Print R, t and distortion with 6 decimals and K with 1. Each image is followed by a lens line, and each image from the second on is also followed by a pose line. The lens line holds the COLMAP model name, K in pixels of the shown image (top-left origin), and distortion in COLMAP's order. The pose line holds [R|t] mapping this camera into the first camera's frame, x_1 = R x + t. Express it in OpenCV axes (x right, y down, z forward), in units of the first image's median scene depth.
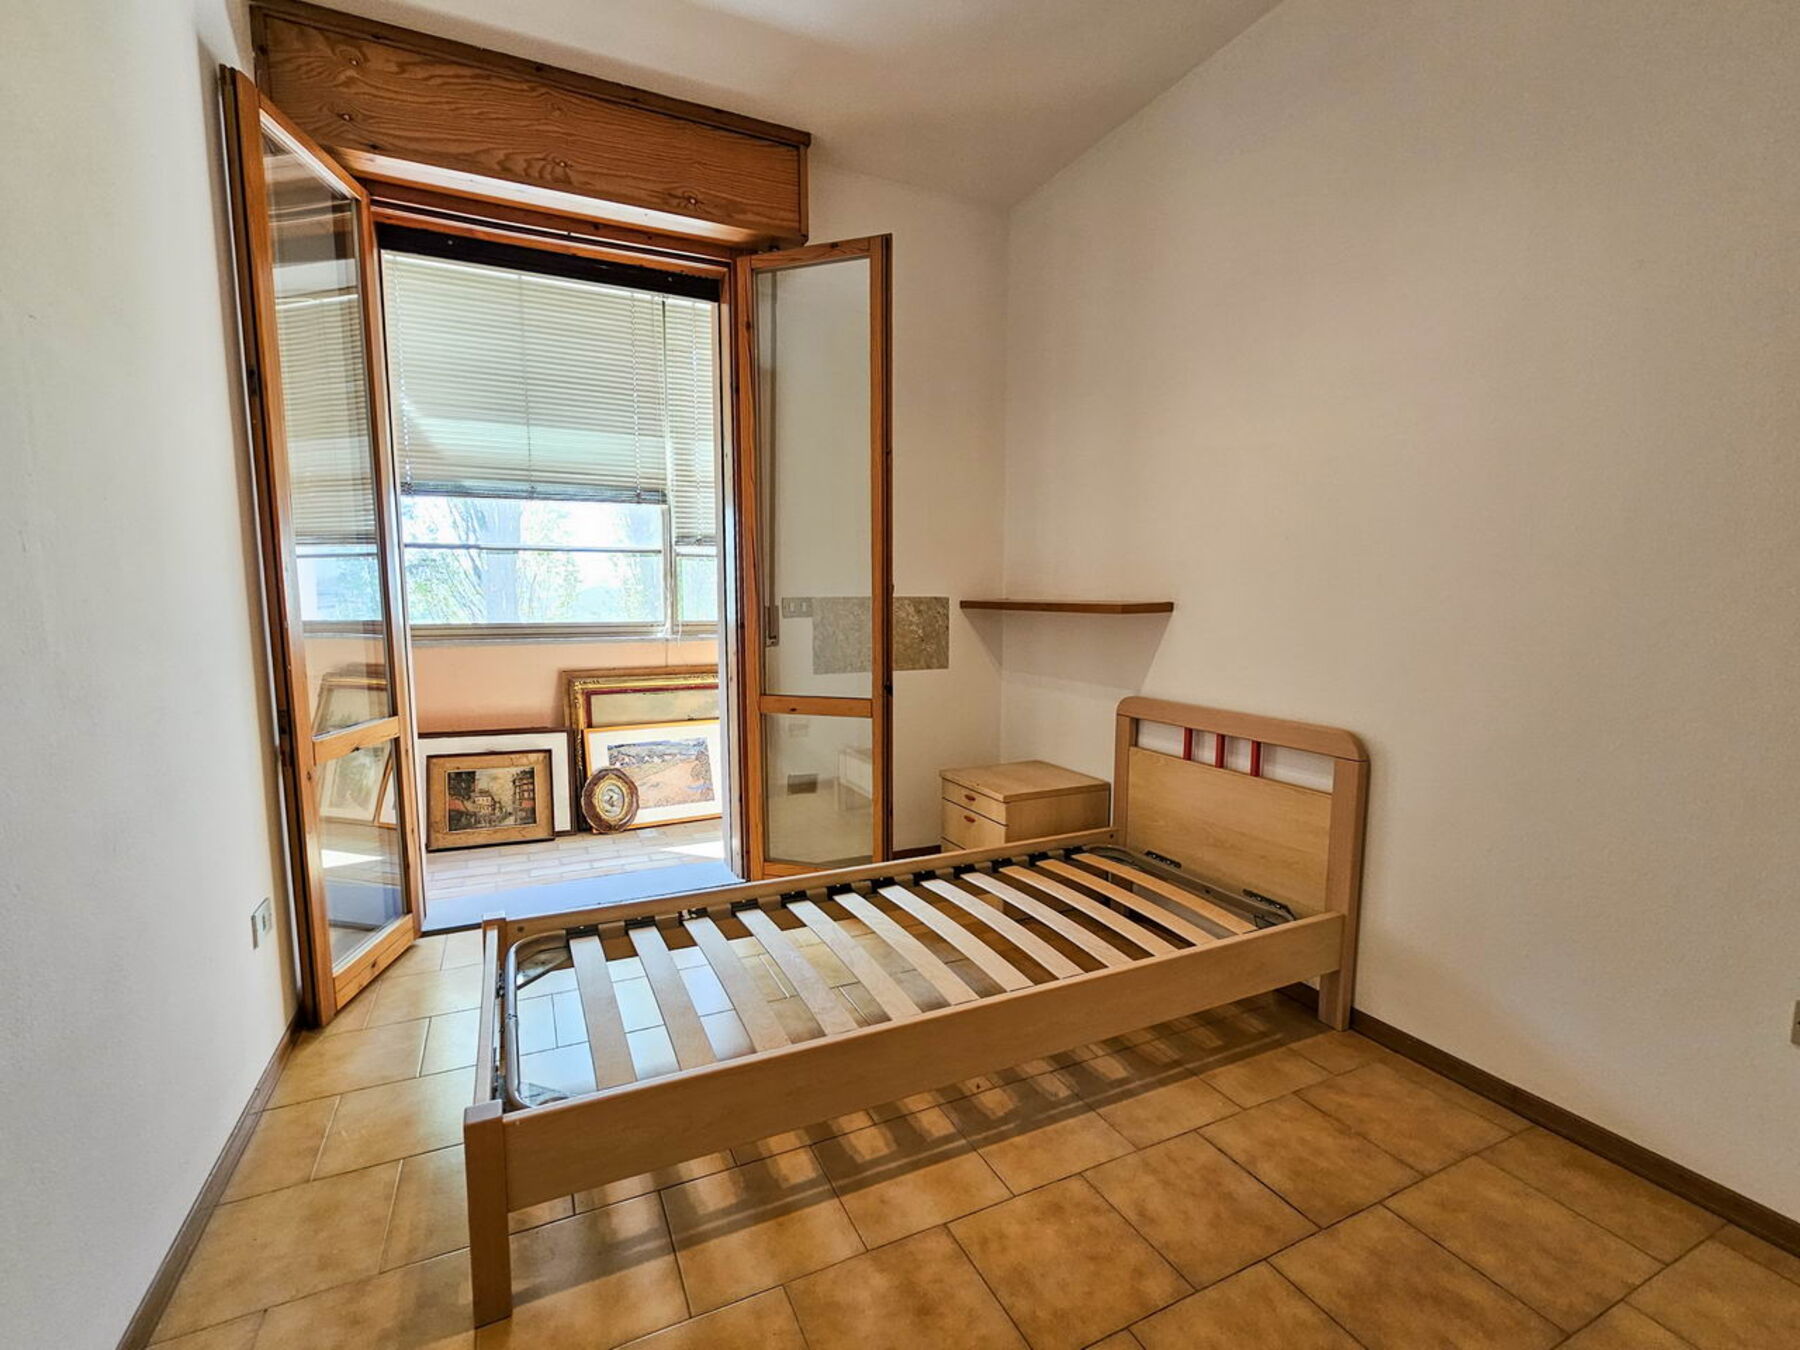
lens RADIAL K [[737.1, 0, 895.1], [0, 737.1, 685.9], [0, 0, 1]] dist [0.000430, -0.003197]
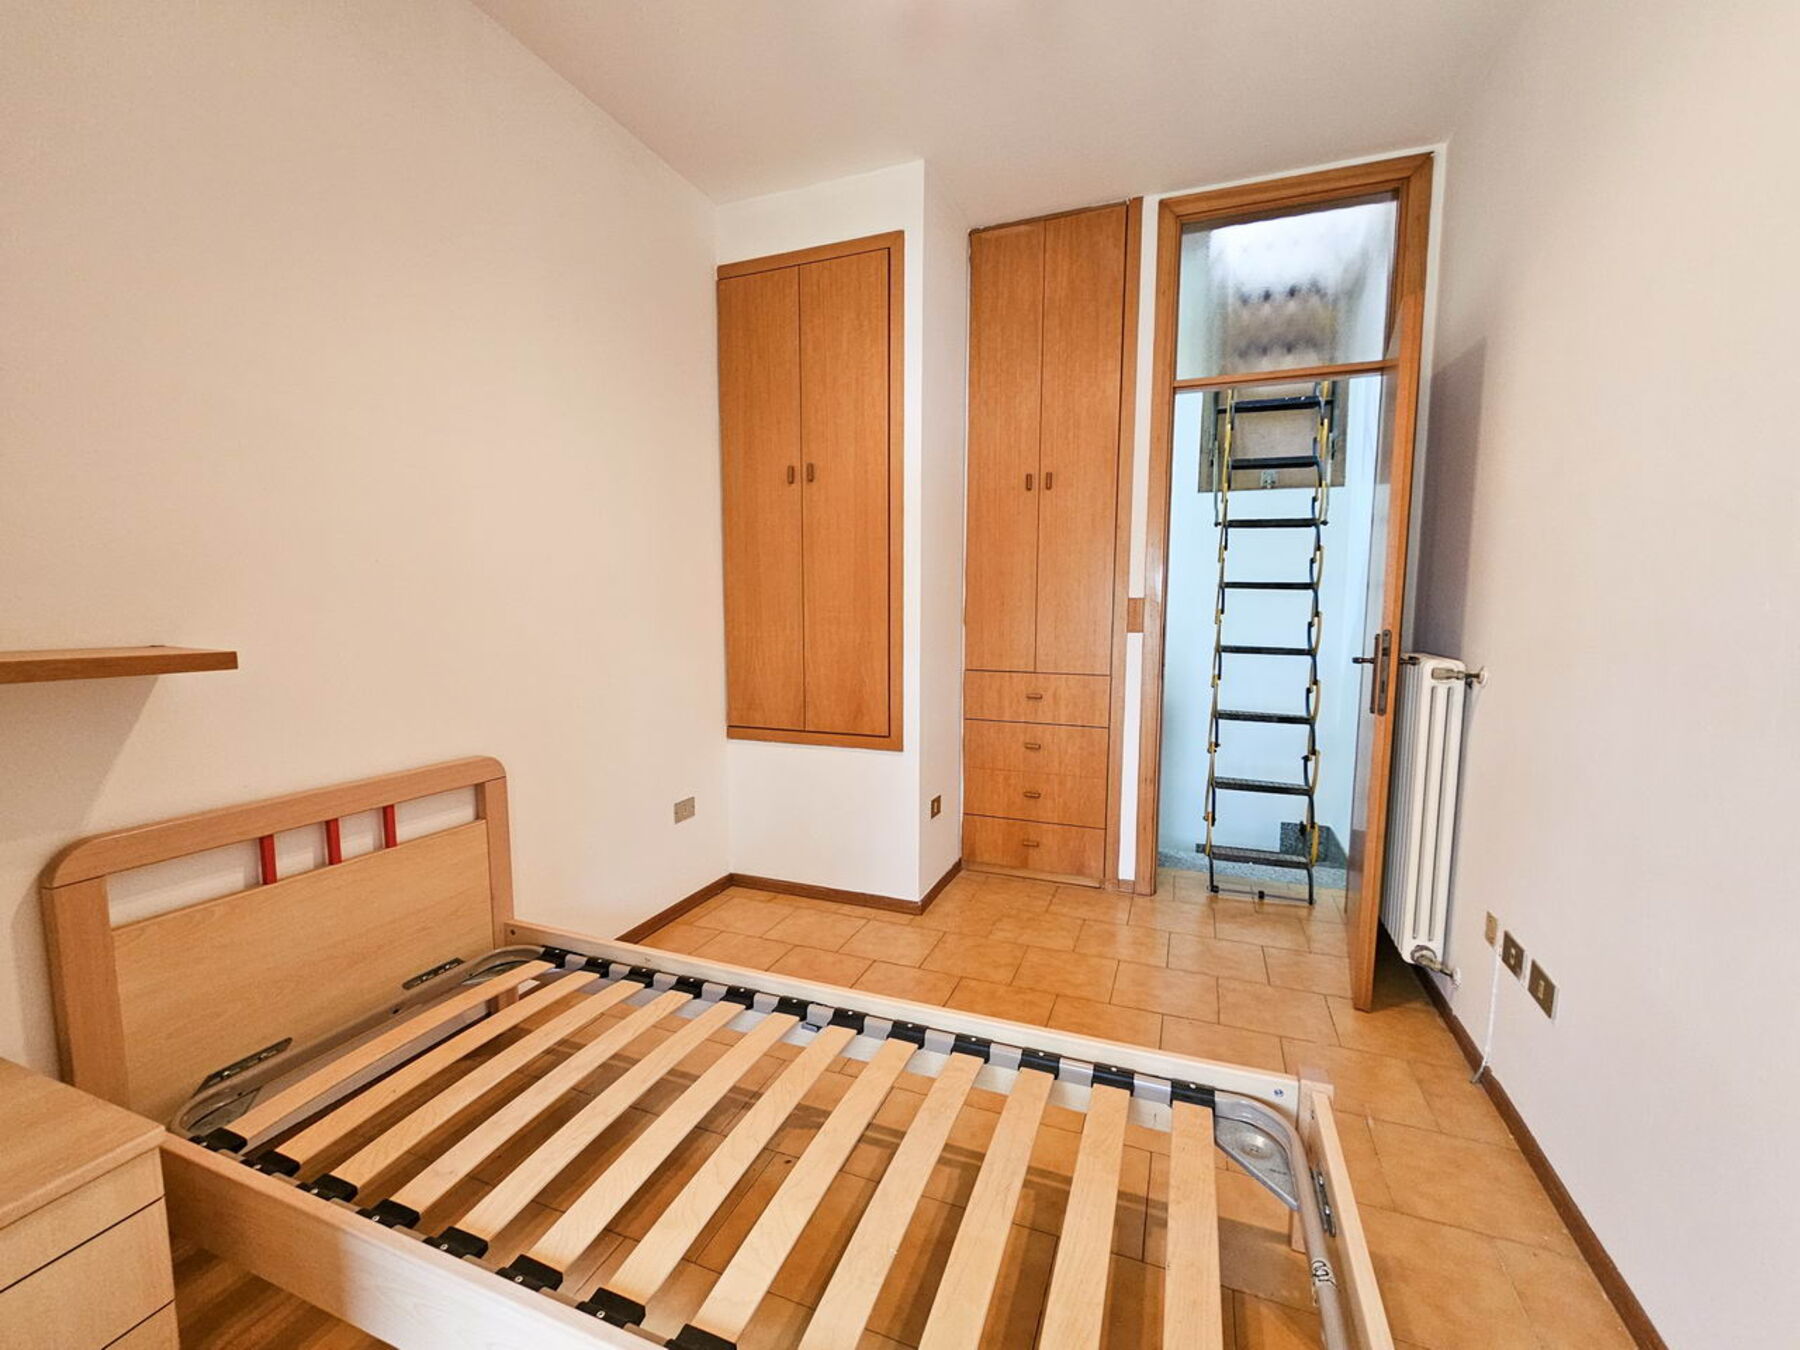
lens RADIAL K [[737.1, 0, 895.1], [0, 737.1, 685.9], [0, 0, 1]] dist [0.000430, -0.003197]
pose [[-0.663654, -0.042018, 0.746859, -0.497554], [0.130216, 0.976688, 0.170657, -0.120823], [-0.736619, 0.210510, -0.642711, 1.037910]]
